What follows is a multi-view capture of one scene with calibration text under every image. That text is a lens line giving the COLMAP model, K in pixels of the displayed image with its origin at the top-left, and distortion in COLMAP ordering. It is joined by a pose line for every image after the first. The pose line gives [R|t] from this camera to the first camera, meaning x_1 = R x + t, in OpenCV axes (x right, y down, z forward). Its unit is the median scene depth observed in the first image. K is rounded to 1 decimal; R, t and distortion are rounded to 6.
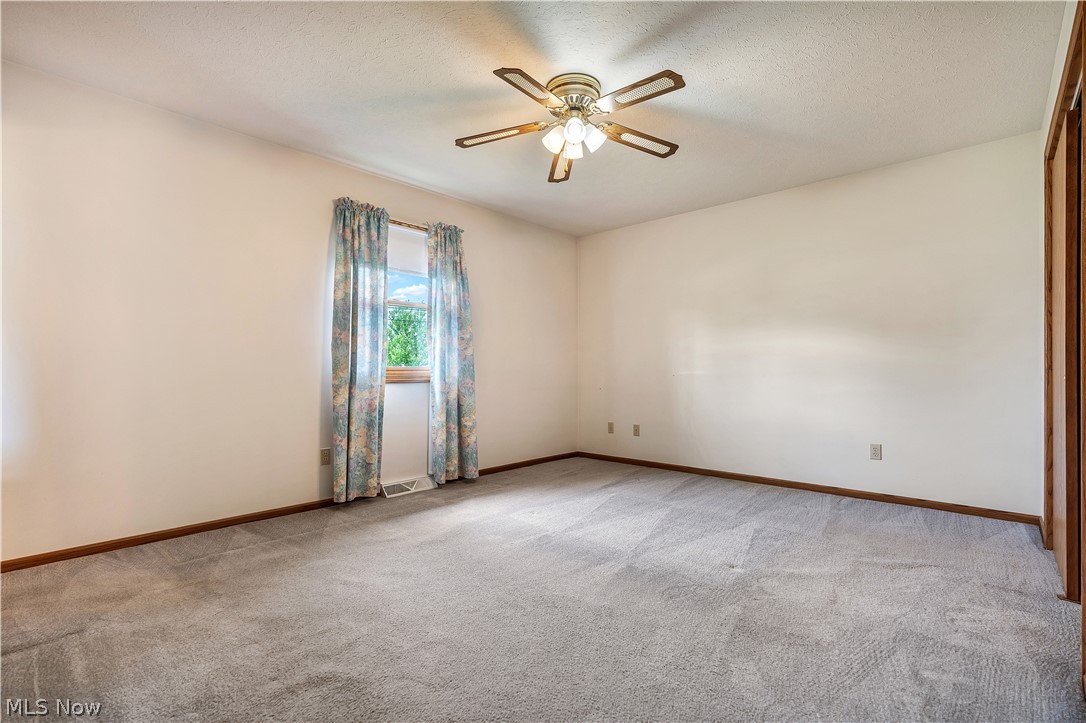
lens RADIAL K [[497.6, 0, 542.2], [0, 497.6, 366.4], [0, 0, 1]] dist [-0.000125, 0.000539]
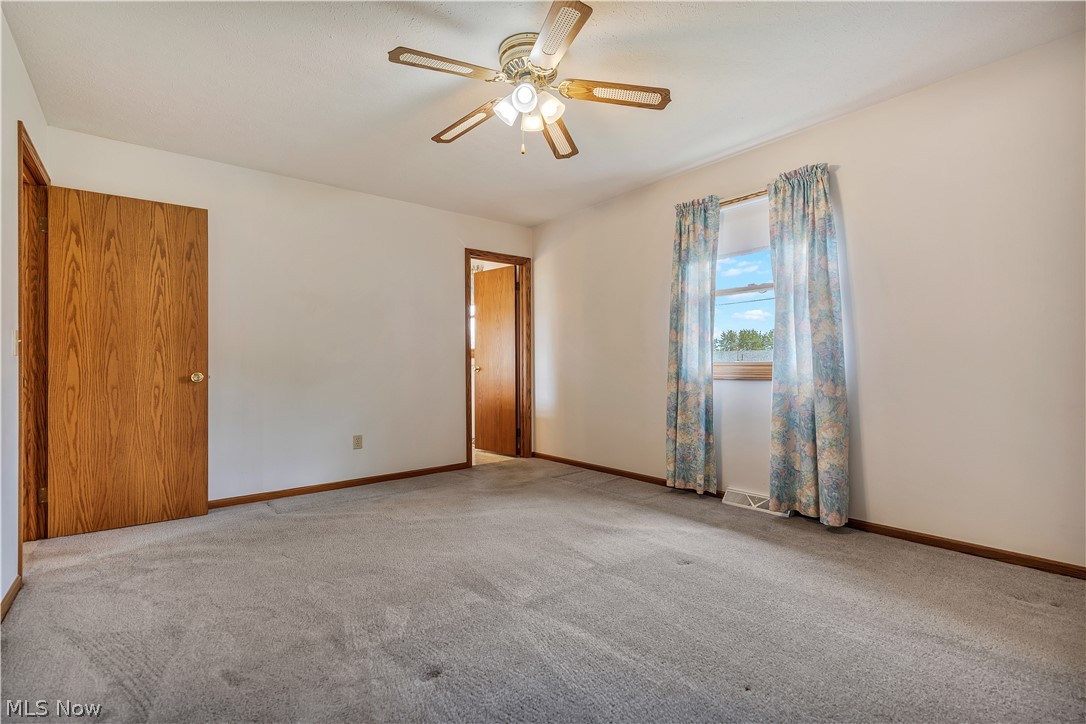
lens RADIAL K [[497.6, 0, 542.2], [0, 497.6, 366.9], [0, 0, 1]] dist [-0.000125, 0.000539]
pose [[-0.139216, 0.004521, -0.990252, 0.670119], [0.018689, 0.999823, 0.001937, 0.000779], [0.990086, -0.018237, -0.139276, 0.811350]]
